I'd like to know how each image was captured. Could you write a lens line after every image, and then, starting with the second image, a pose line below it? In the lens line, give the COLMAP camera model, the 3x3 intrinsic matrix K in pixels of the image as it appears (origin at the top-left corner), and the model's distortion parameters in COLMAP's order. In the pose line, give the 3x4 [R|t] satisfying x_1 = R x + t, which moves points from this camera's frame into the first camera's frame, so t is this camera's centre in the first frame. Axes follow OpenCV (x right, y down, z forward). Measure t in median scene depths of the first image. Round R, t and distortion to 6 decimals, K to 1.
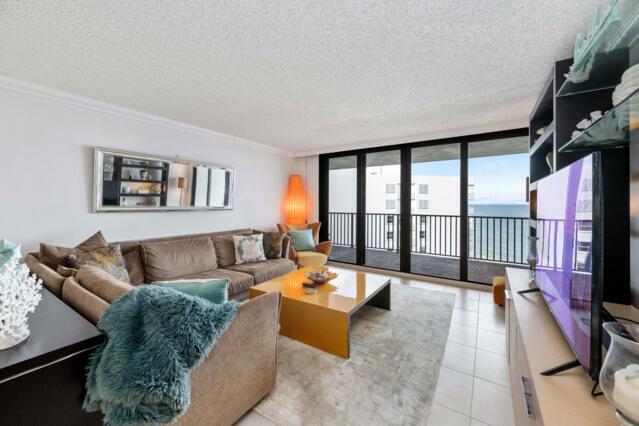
lens RADIAL K [[260.6, 0, 303.1], [0, 260.6, 212.6], [0, 0, 1]] dist [0.016613, 0.000014]
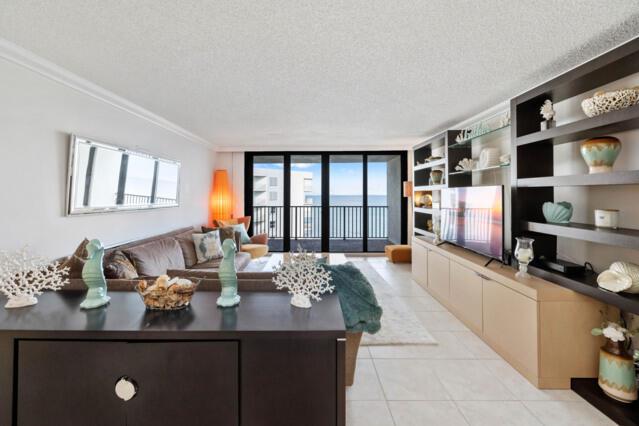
lens RADIAL K [[260.6, 0, 315.1], [0, 260.6, 195.7], [0, 0, 1]] dist [0.016613, 0.000014]
pose [[0.834687, -0.006563, 0.550686, -0.314637], [0.023758, 0.999427, -0.024099, -0.012925], [-0.550212, 0.033198, 0.834365, -0.033075]]
